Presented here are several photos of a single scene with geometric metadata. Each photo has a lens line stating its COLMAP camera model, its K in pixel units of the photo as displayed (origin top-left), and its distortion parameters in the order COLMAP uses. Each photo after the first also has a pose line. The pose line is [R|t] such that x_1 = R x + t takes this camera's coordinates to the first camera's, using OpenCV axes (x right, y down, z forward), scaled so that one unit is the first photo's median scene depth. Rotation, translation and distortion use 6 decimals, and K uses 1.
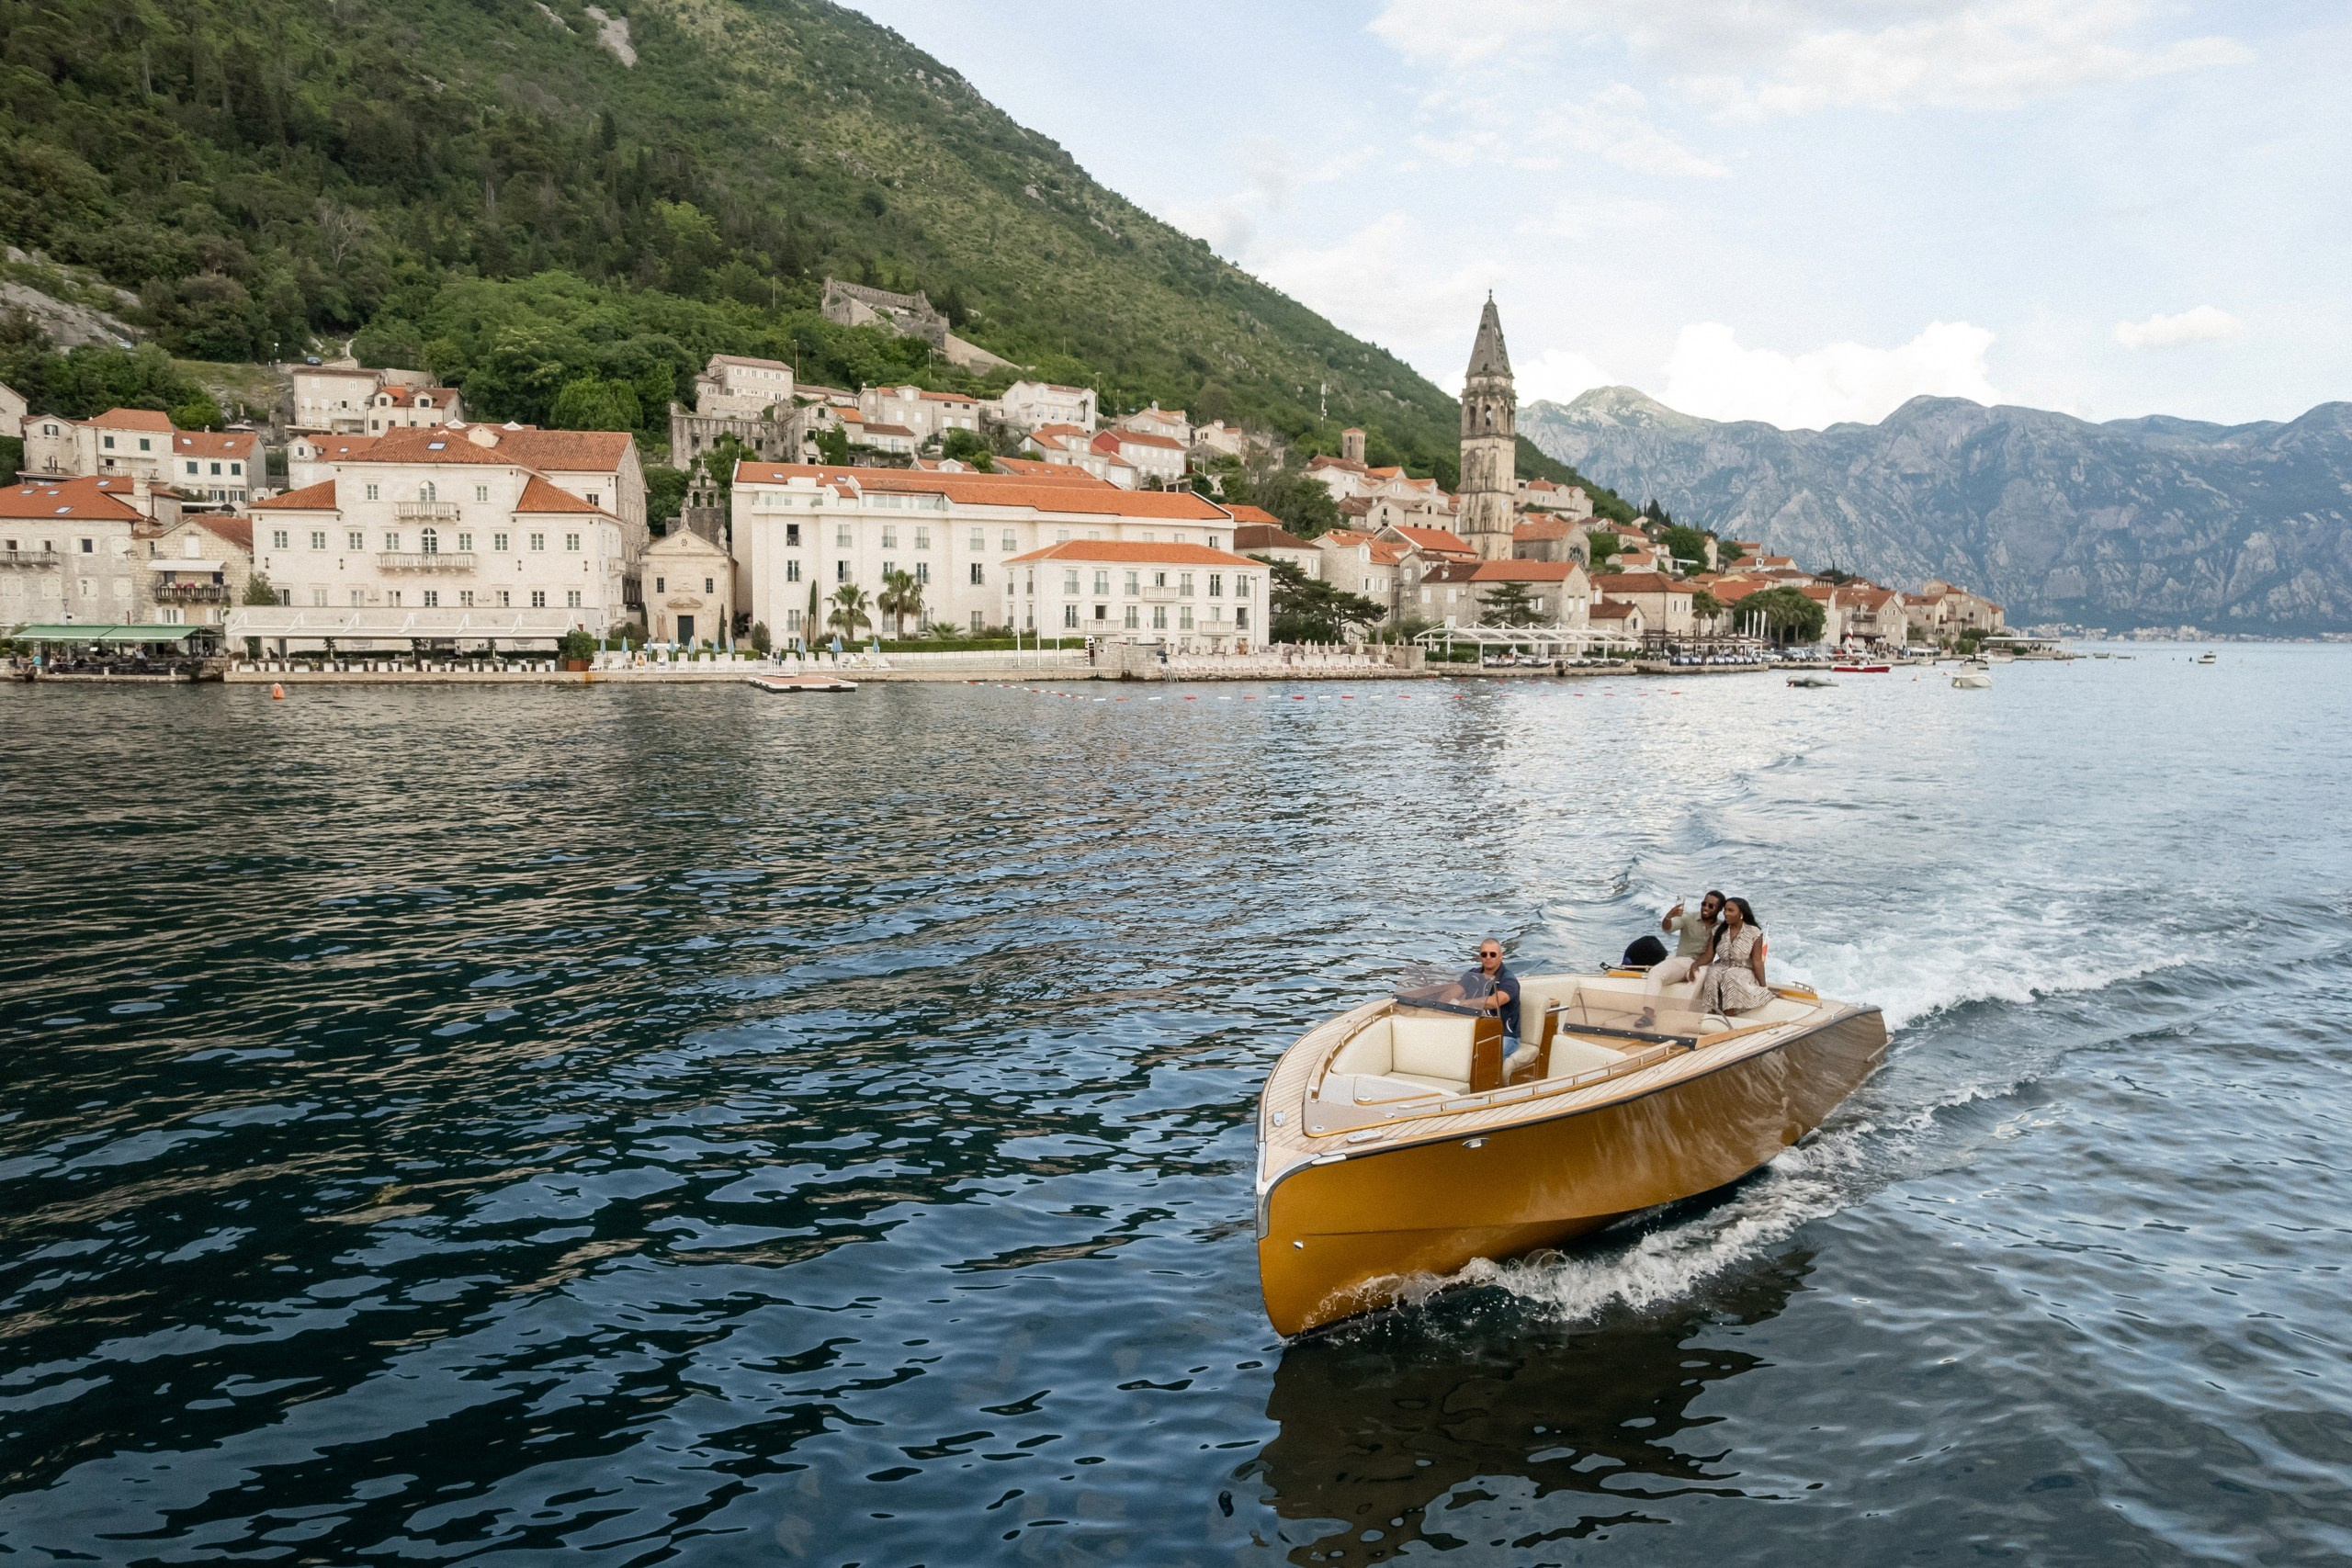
lens RADIAL K [[1520.6, 0, 1185.9], [0, 1520.6, 779.7], [0, 0, 1]] dist [-0.079336, 0.071253]
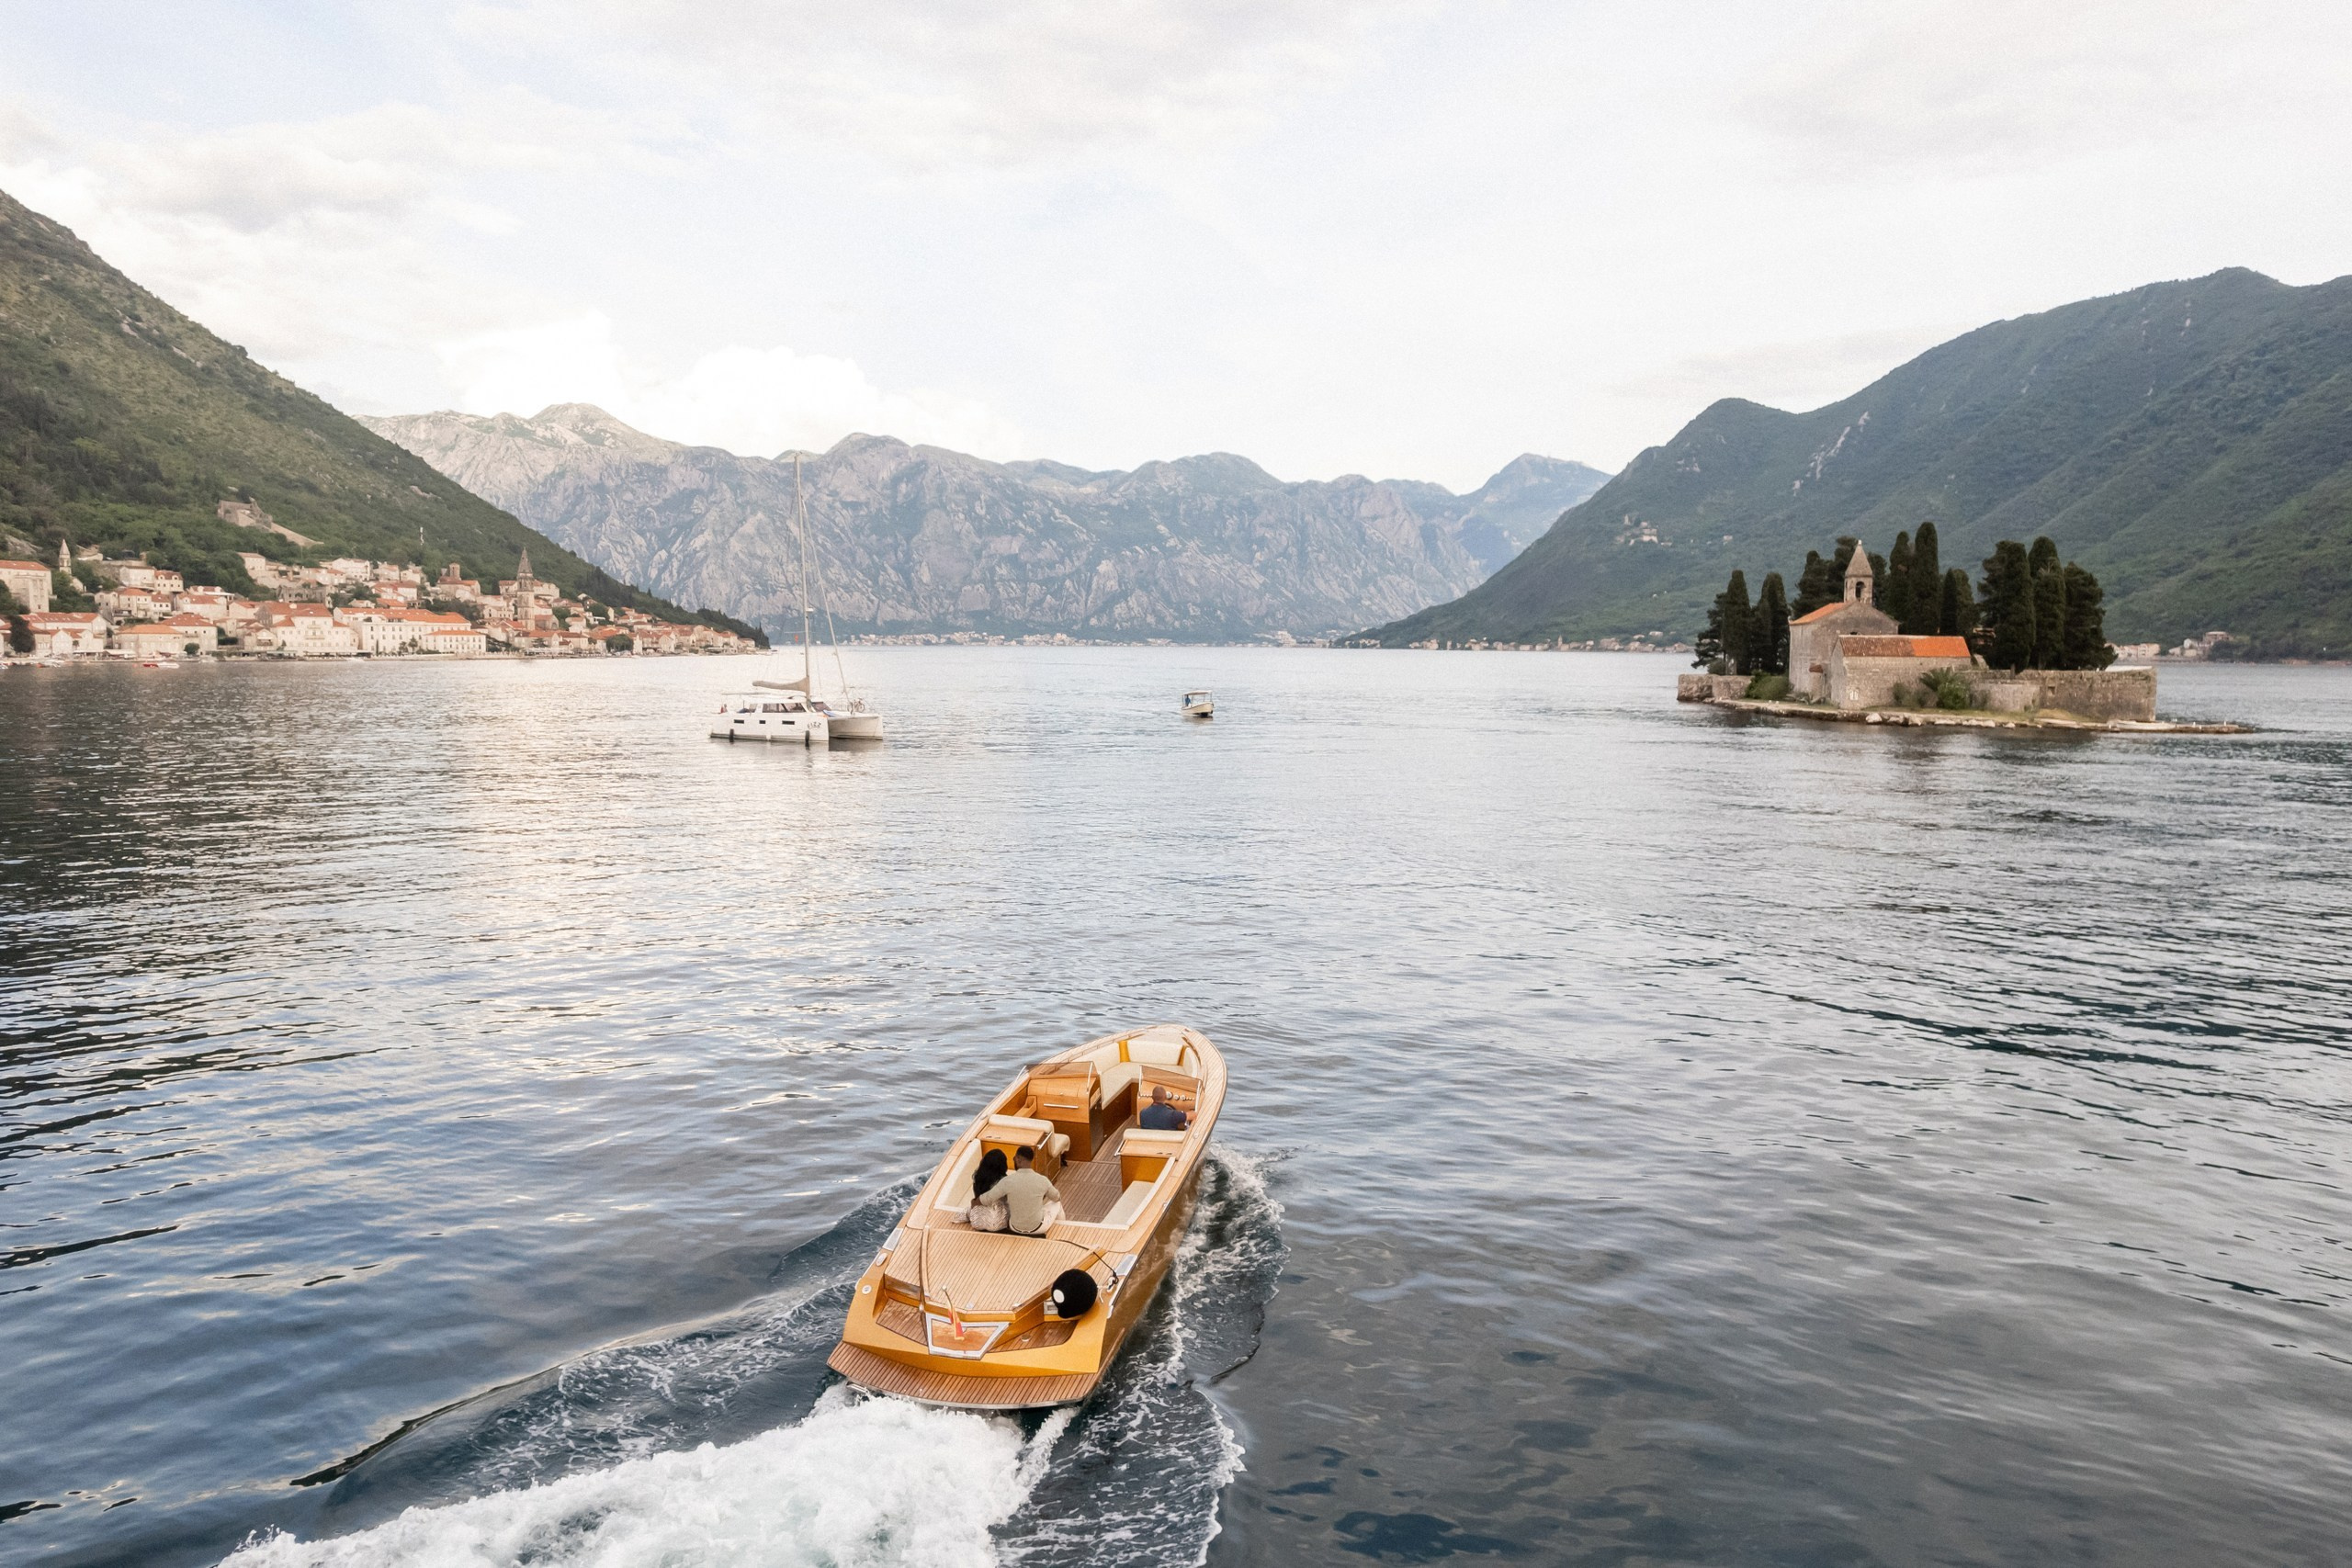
lens RADIAL K [[1520.6, 0, 1194.5], [0, 1520.6, 769.7], [0, 0, 1]] dist [-0.079336, 0.071253]
pose [[0.793122, -0.054171, 0.606649, -0.128547], [0.061734, 0.998057, 0.008412, 0.045307], [-0.605926, 0.030779, 0.794925, -0.490757]]
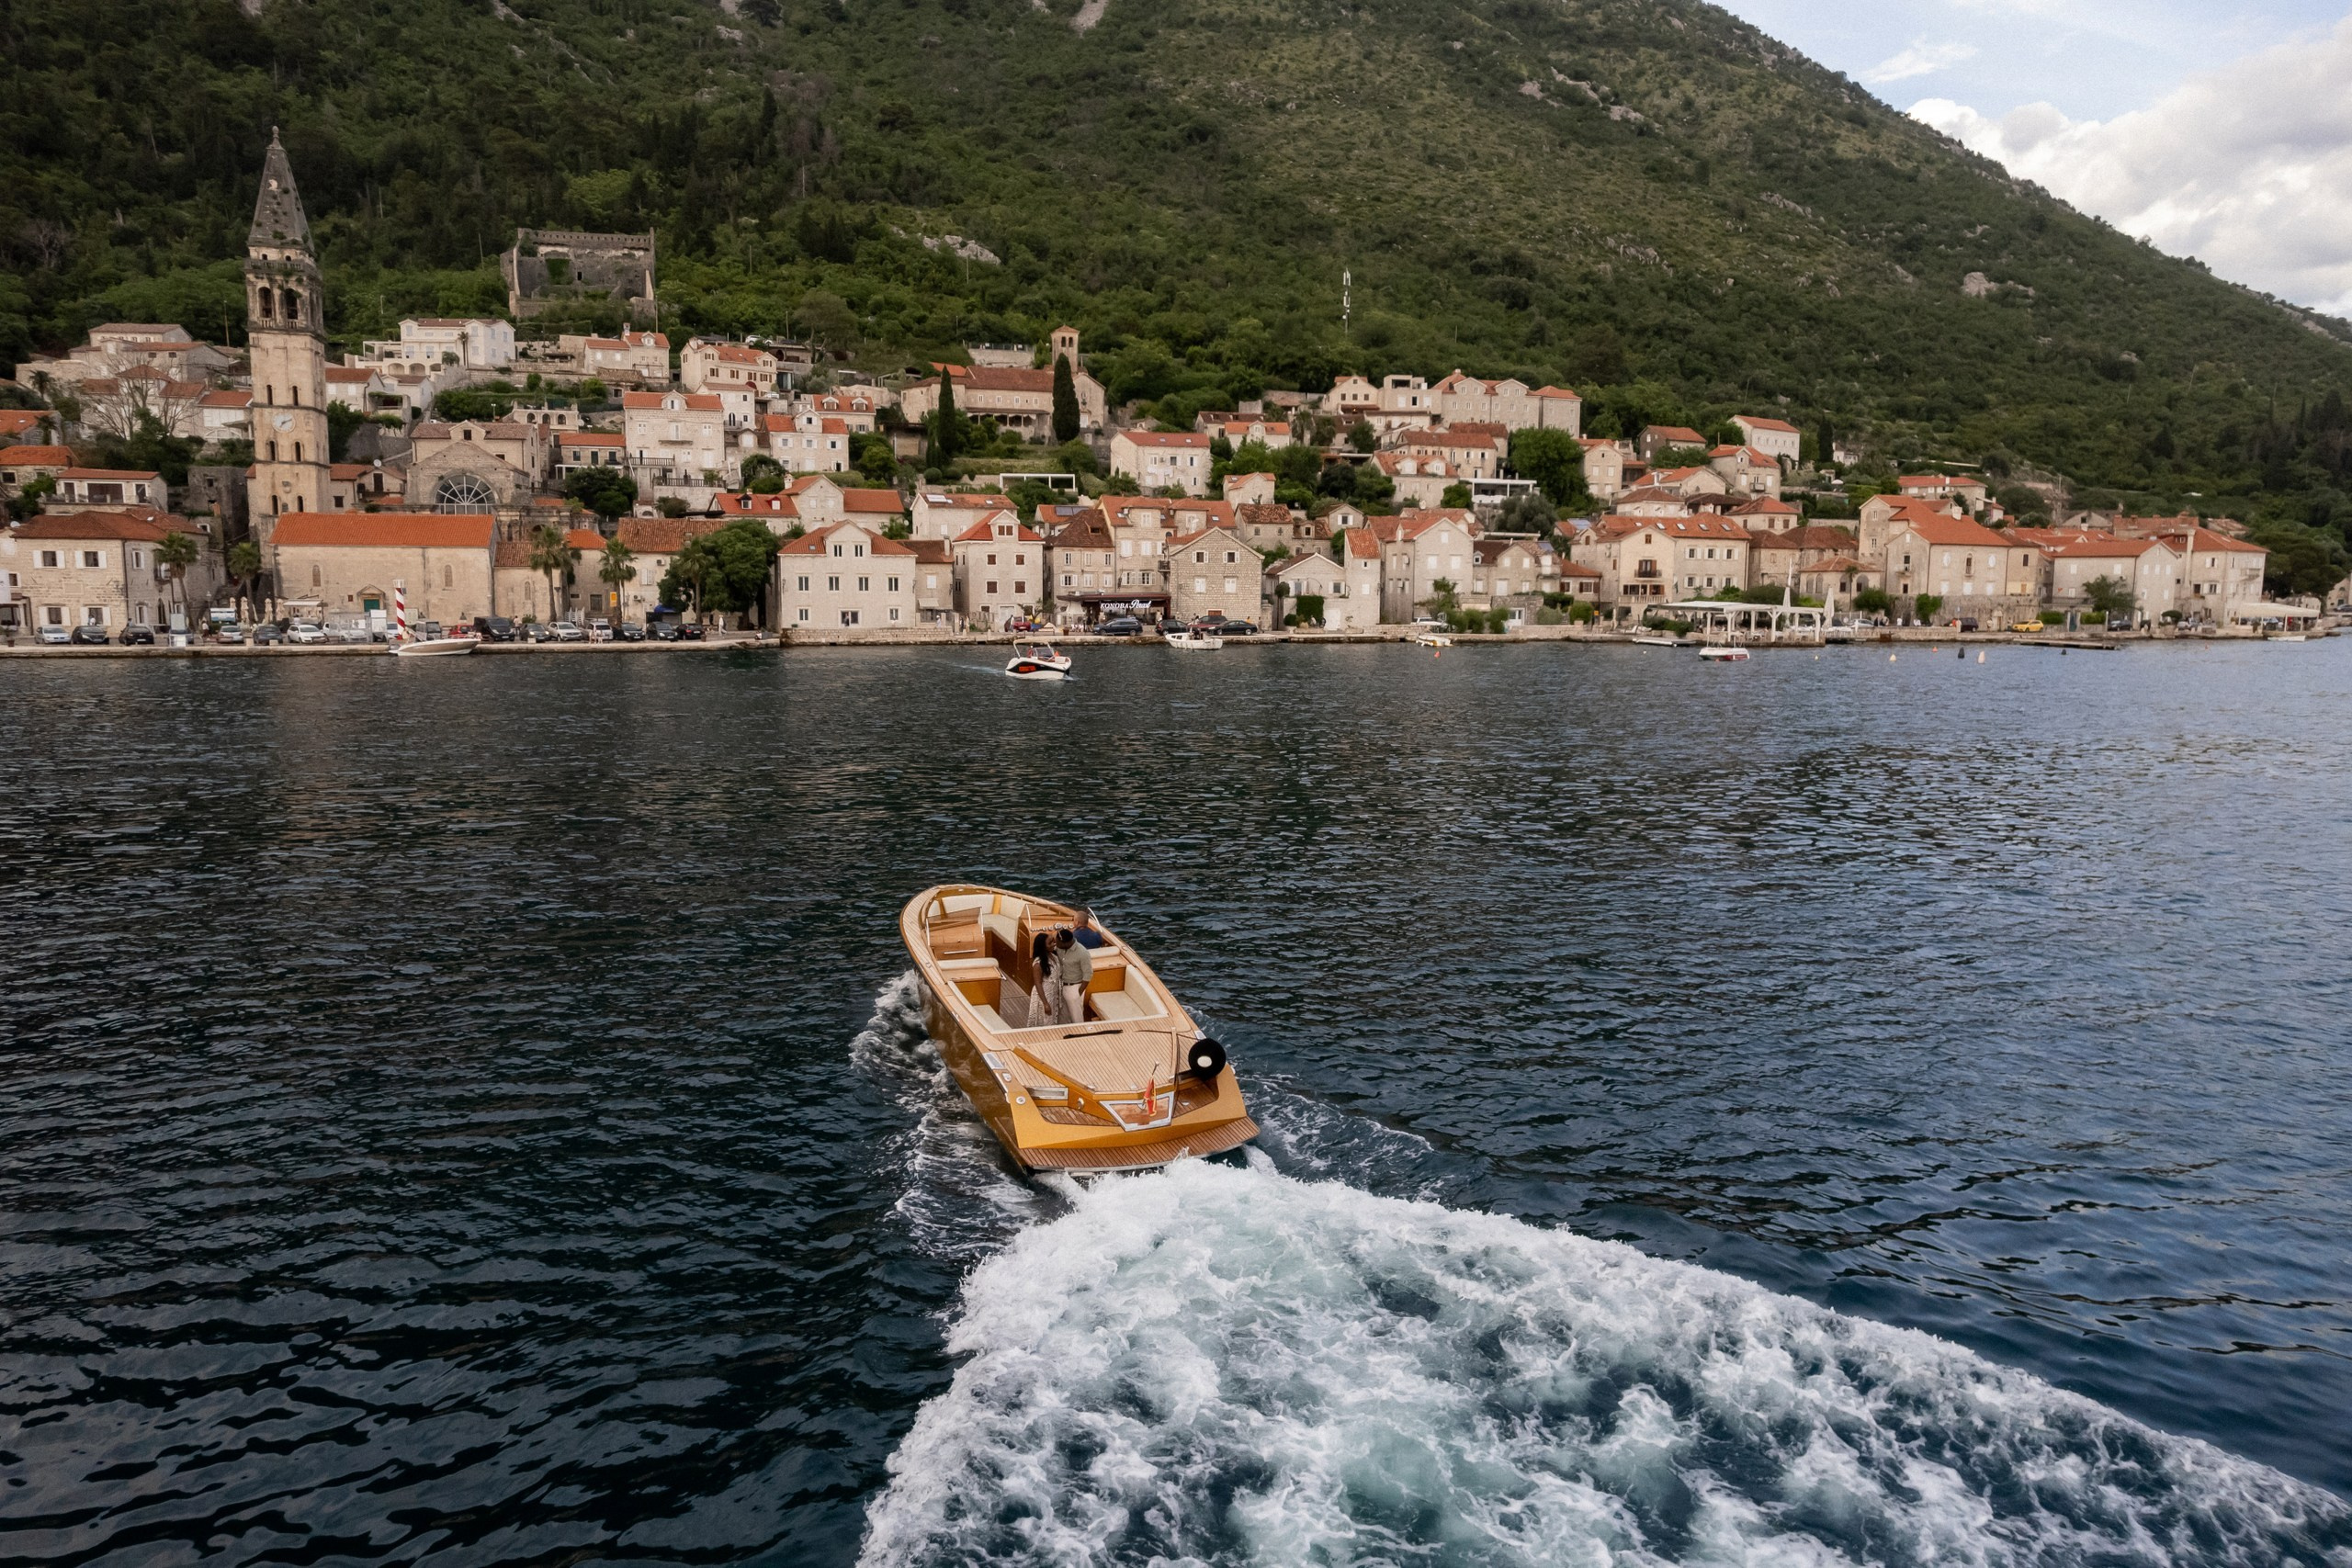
lens RADIAL K [[1520.6, 0, 1186.1], [0, 1520.6, 761.5], [0, 0, 1]] dist [-0.079336, 0.071253]
pose [[0.820553, 0.064412, -0.567930, 0.188044], [-0.055154, 0.997916, 0.033493, -0.012698], [0.568904, 0.003840, 0.822395, 0.124807]]
